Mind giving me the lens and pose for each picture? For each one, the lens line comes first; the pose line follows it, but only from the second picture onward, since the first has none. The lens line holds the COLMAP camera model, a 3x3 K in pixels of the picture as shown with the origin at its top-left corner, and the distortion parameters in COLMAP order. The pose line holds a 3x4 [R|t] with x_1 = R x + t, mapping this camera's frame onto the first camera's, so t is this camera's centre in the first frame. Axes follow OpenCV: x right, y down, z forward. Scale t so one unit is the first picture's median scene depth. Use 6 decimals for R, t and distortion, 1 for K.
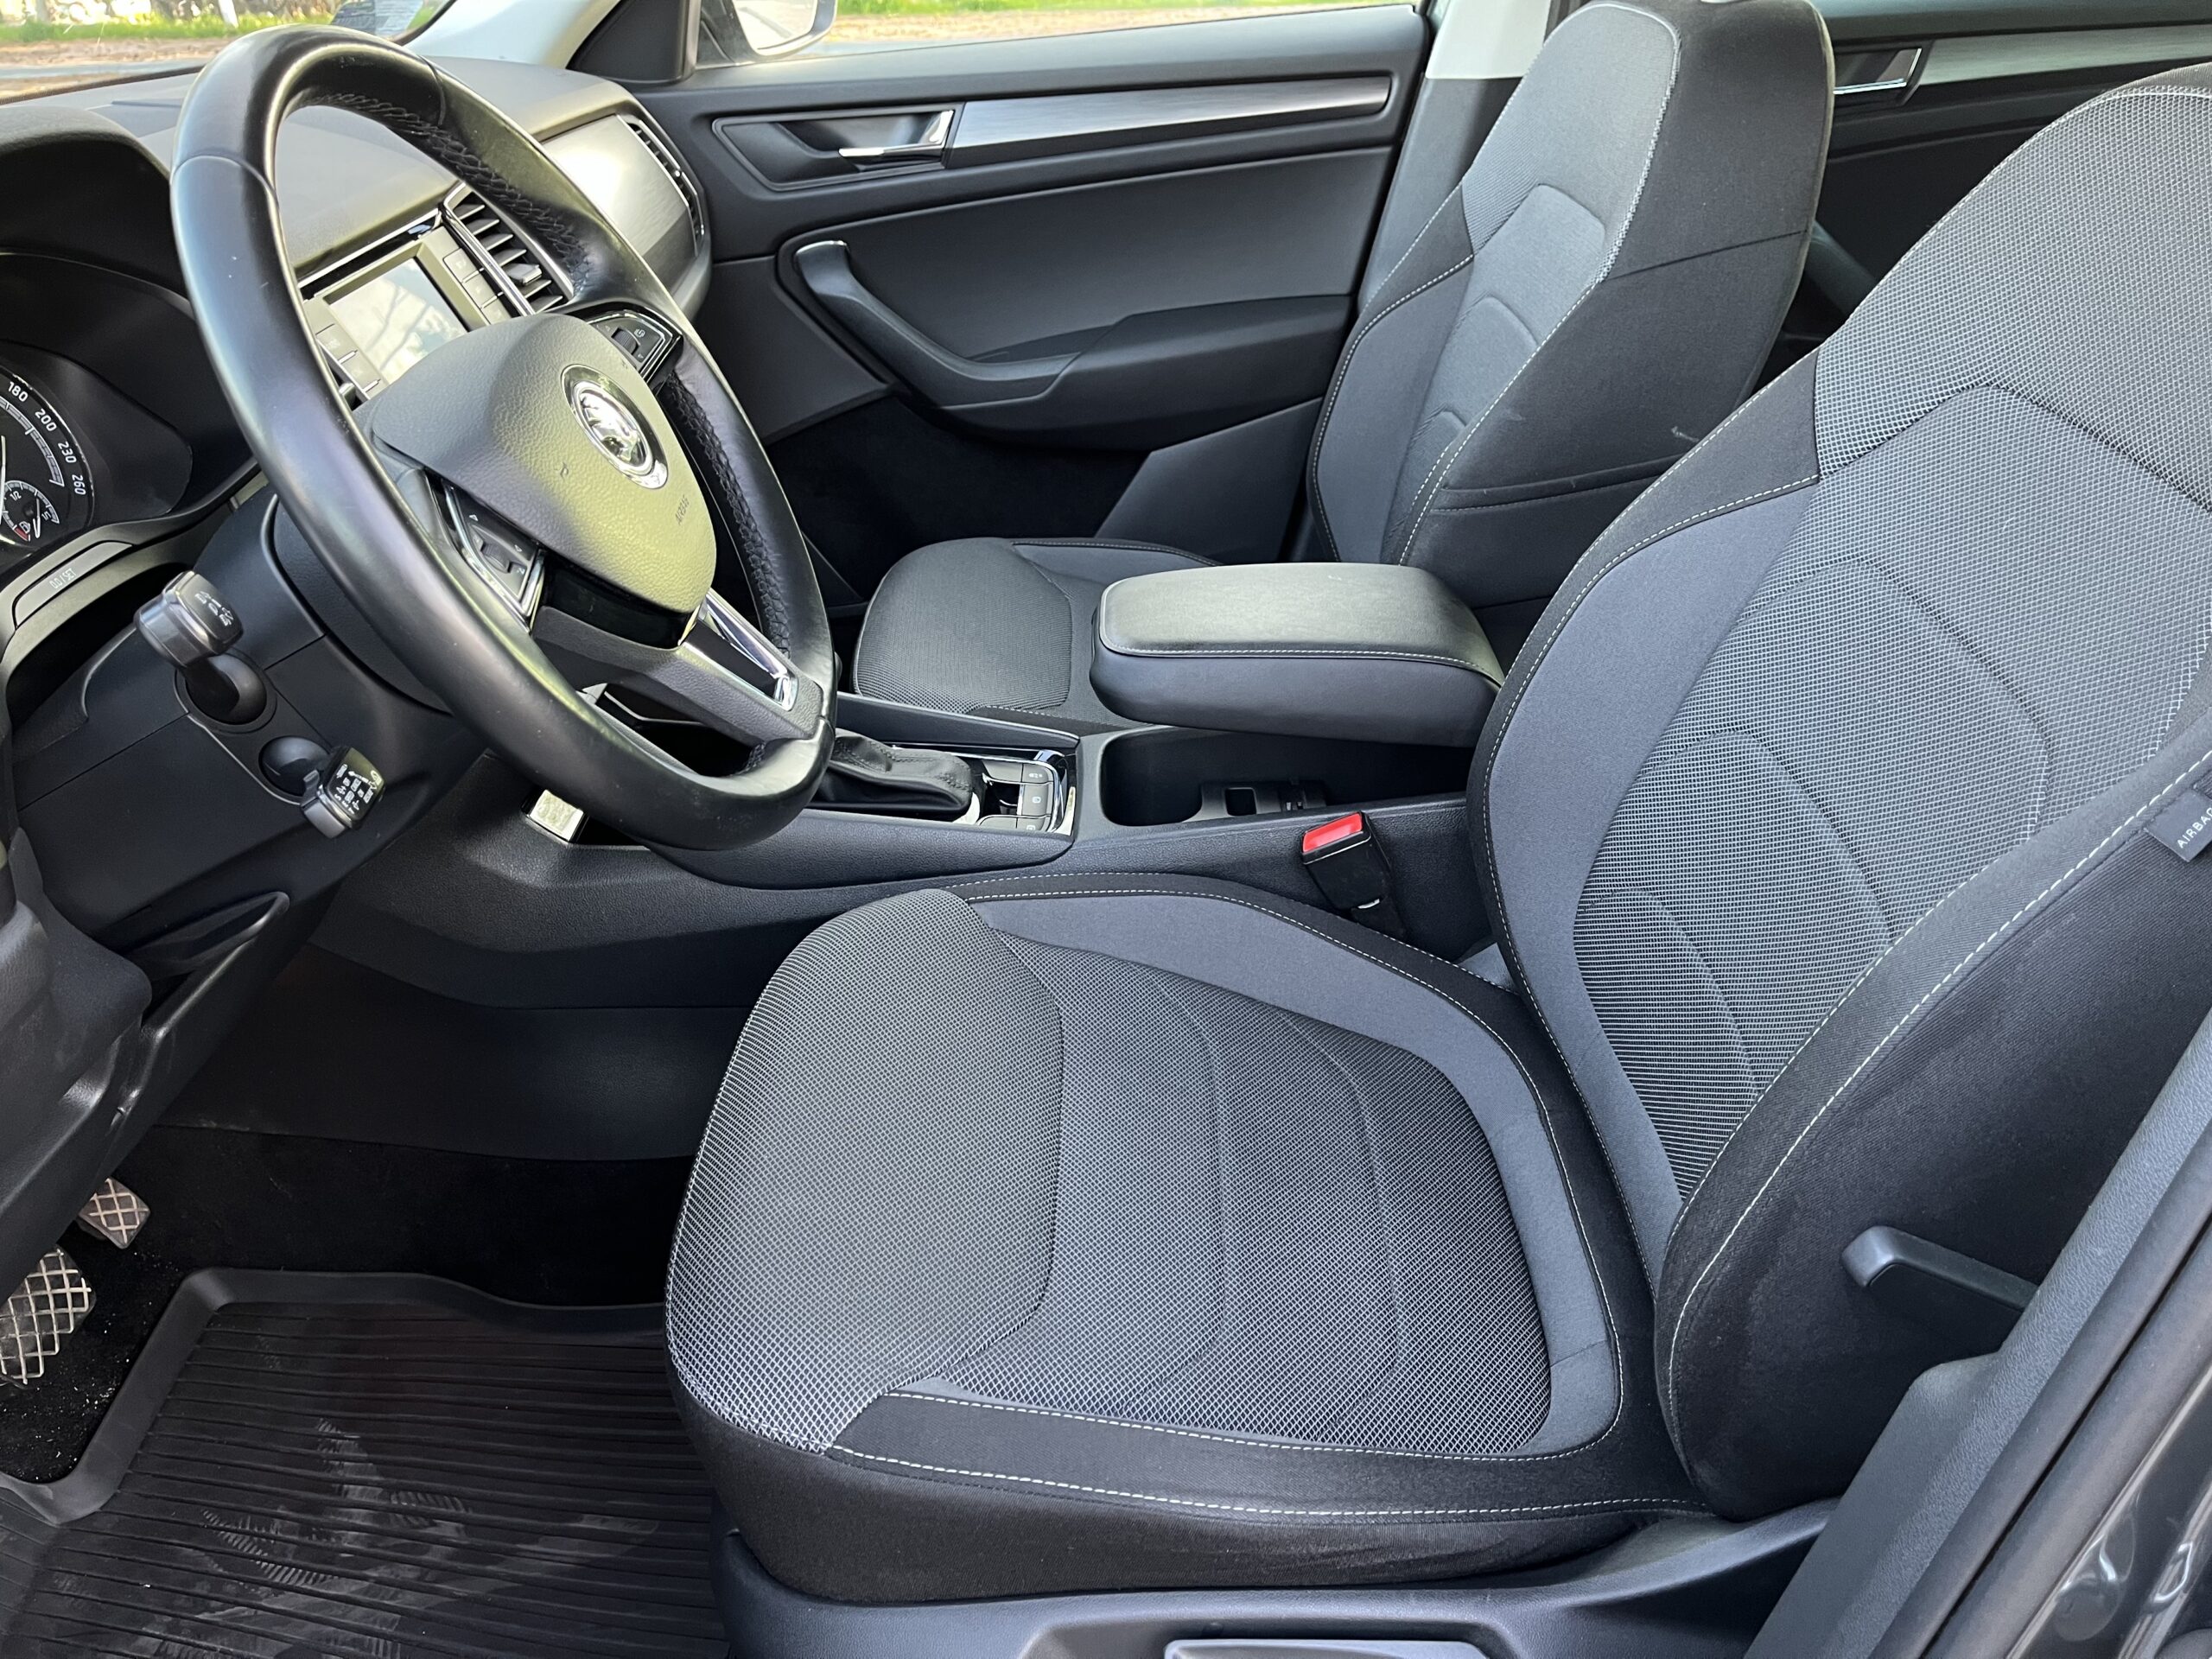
lens RADIAL K [[1672.2, 0, 1115.6], [0, 1672.2, 840.5], [0, 0, 1]] dist [0.038317, -0.038706]
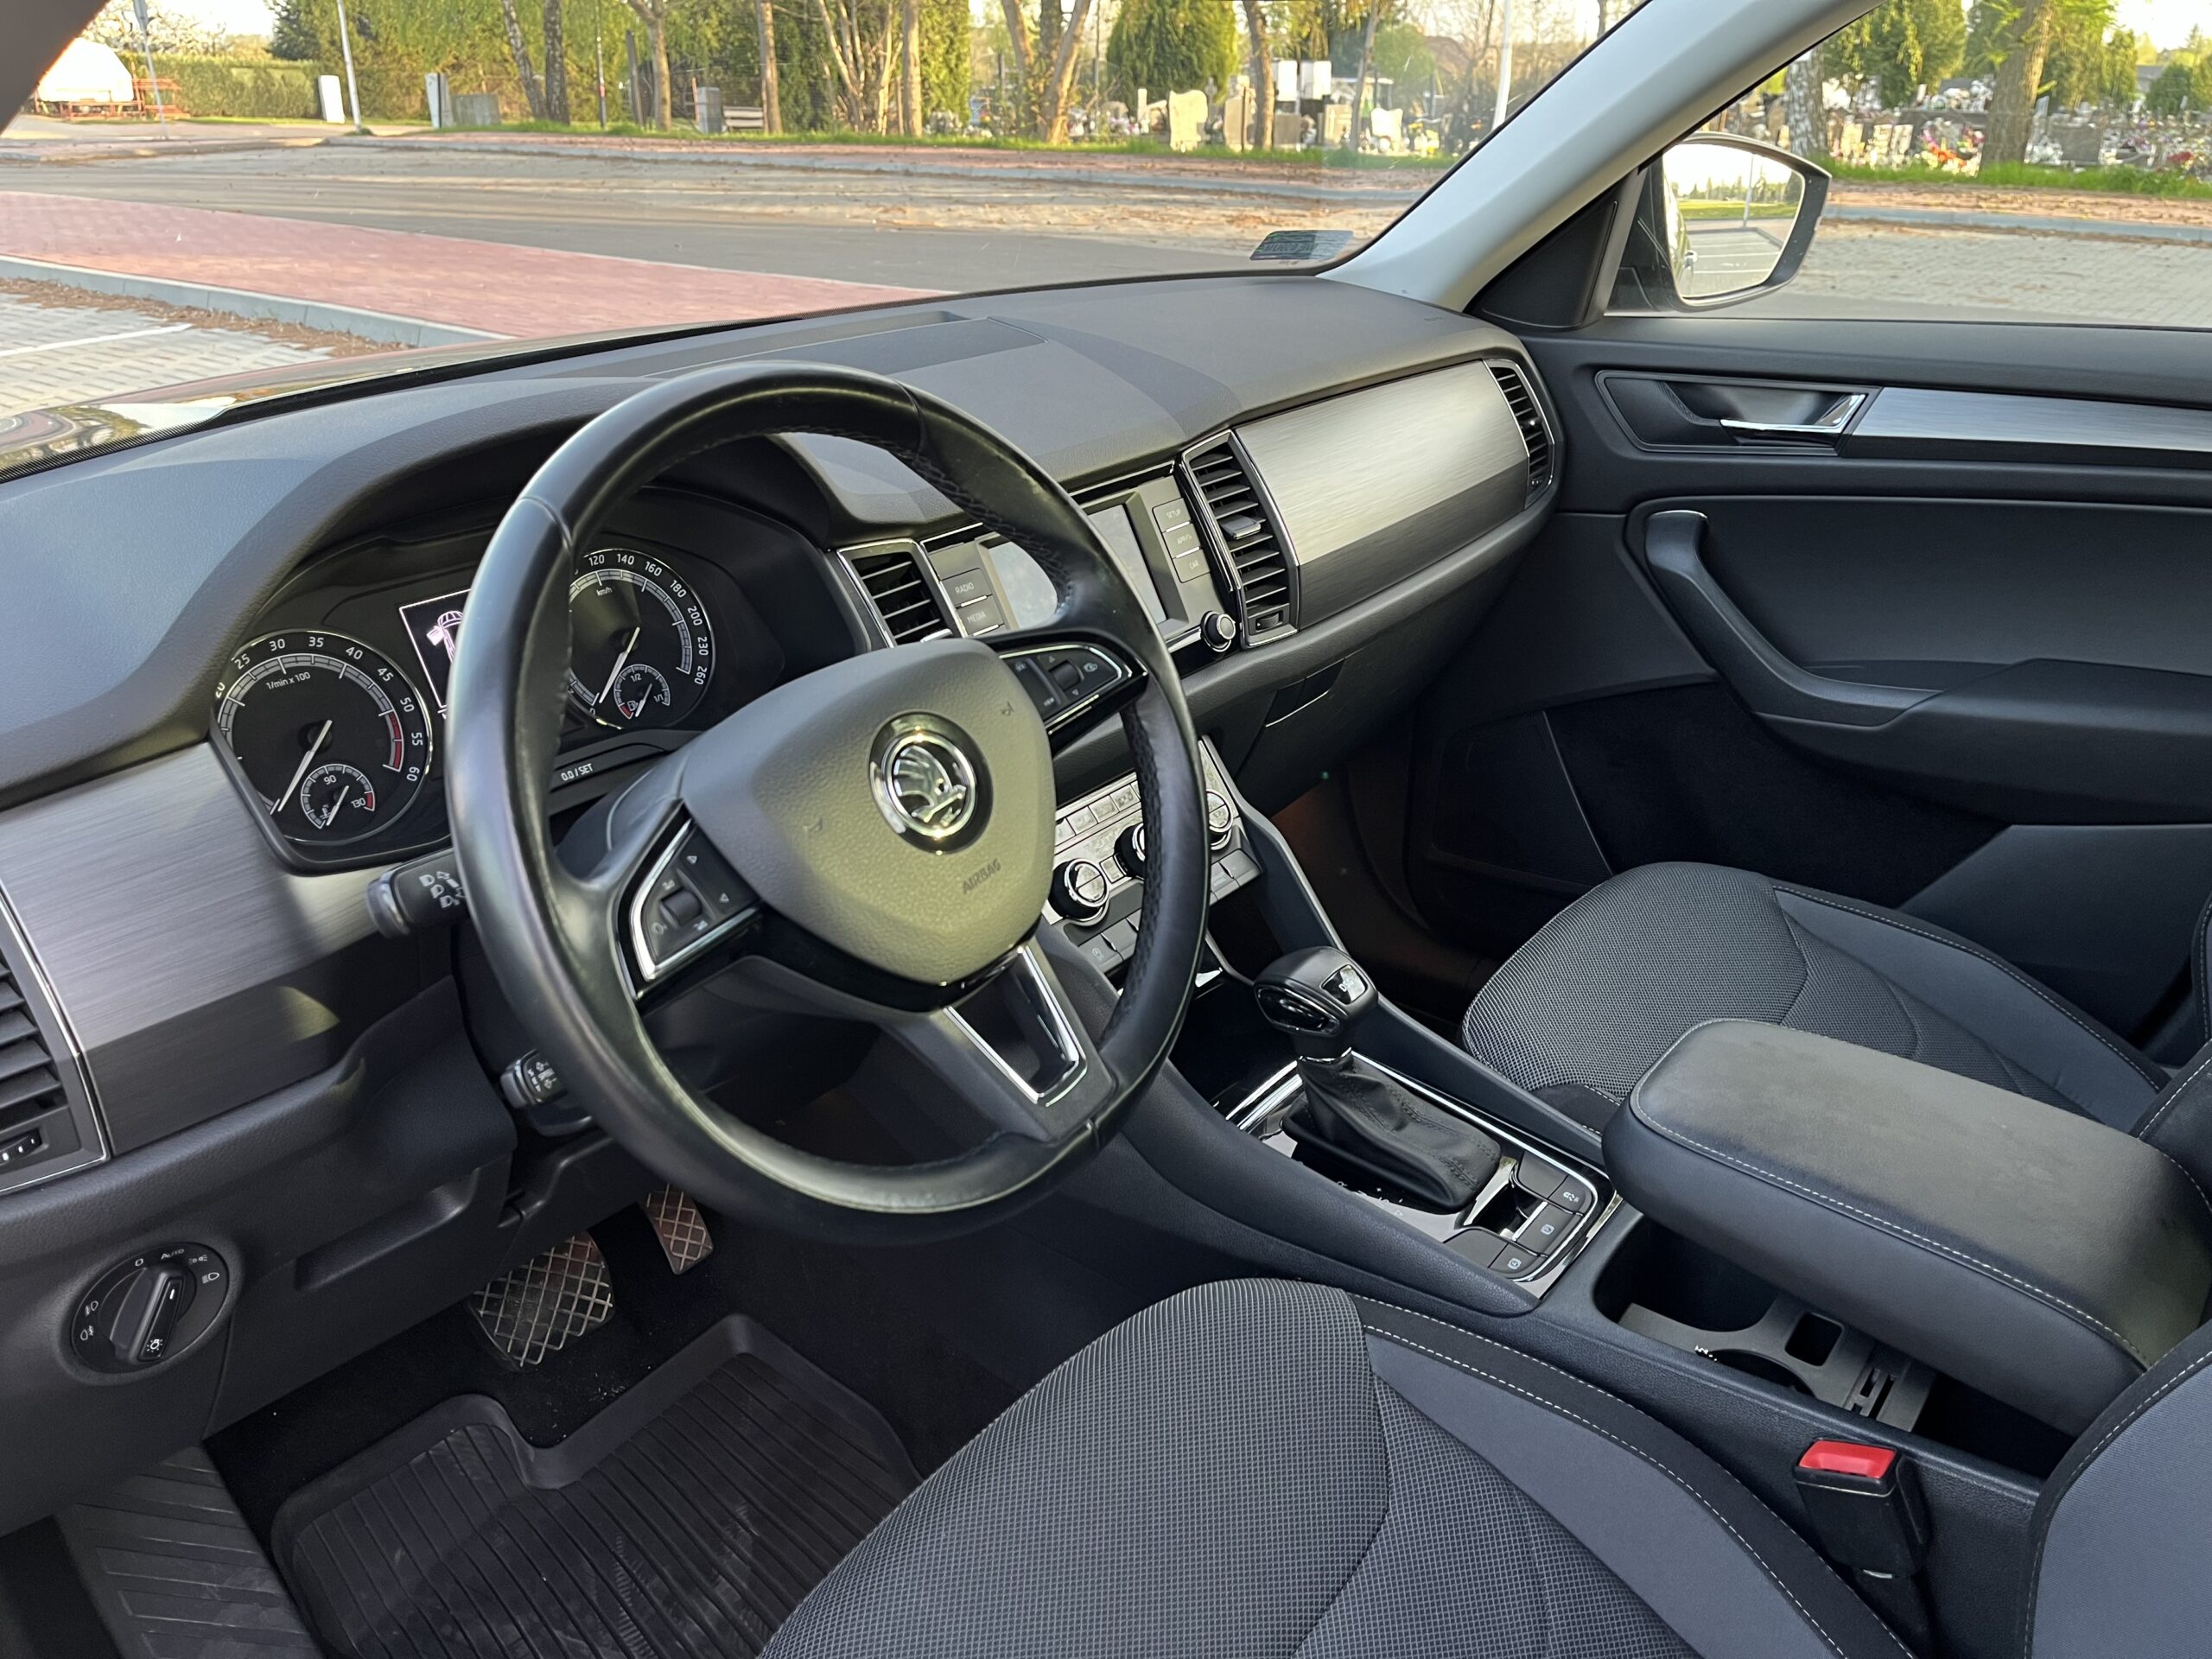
lens RADIAL K [[1672.2, 0, 1114.9], [0, 1672.2, 822.5], [0, 0, 1]] dist [0.038317, -0.038706]
pose [[0.785842, 0.276763, -0.553041, 0.181322], [-0.320371, 0.947107, 0.018737, -0.155966], [0.528975, 0.162454, 0.832943, 0.148535]]
